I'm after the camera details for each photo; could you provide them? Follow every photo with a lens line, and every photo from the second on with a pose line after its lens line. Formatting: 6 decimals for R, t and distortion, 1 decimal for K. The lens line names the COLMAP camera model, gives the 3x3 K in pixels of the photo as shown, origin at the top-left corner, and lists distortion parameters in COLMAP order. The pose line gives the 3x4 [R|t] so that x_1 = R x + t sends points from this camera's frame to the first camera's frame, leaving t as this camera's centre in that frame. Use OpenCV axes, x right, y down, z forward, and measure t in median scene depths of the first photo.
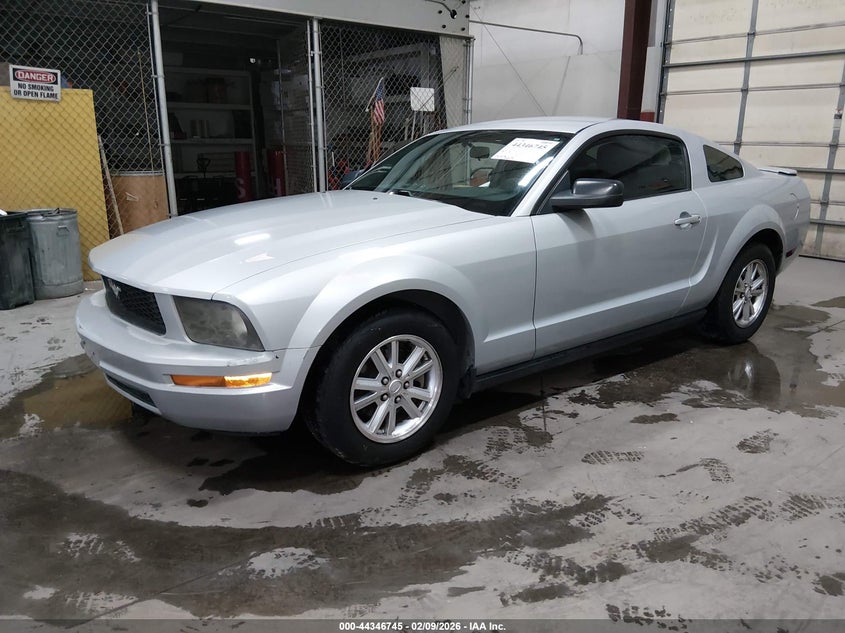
lens RADIAL K [[653.7, 0, 423.8], [0, 653.7, 314.9], [0, 0, 1]] dist [0.012573, -0.013706]
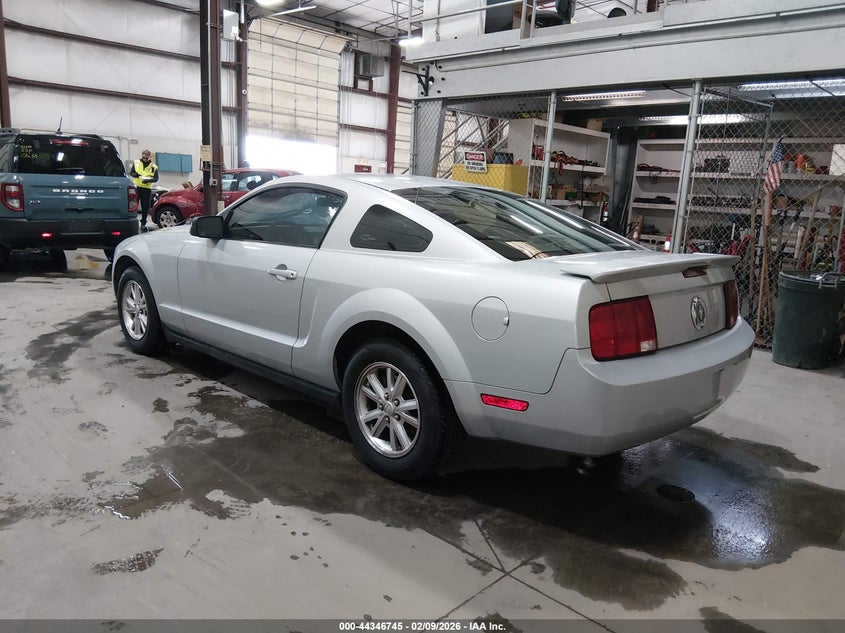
lens RADIAL K [[653.7, 0, 427.7], [0, 653.7, 319.8], [0, 0, 1]] dist [0.012573, -0.013706]
pose [[0.133596, 0.194166, -0.971829, 1.501463], [-0.298661, 0.942918, 0.147333, -0.310161], [0.944962, 0.270564, 0.183960, 1.129812]]
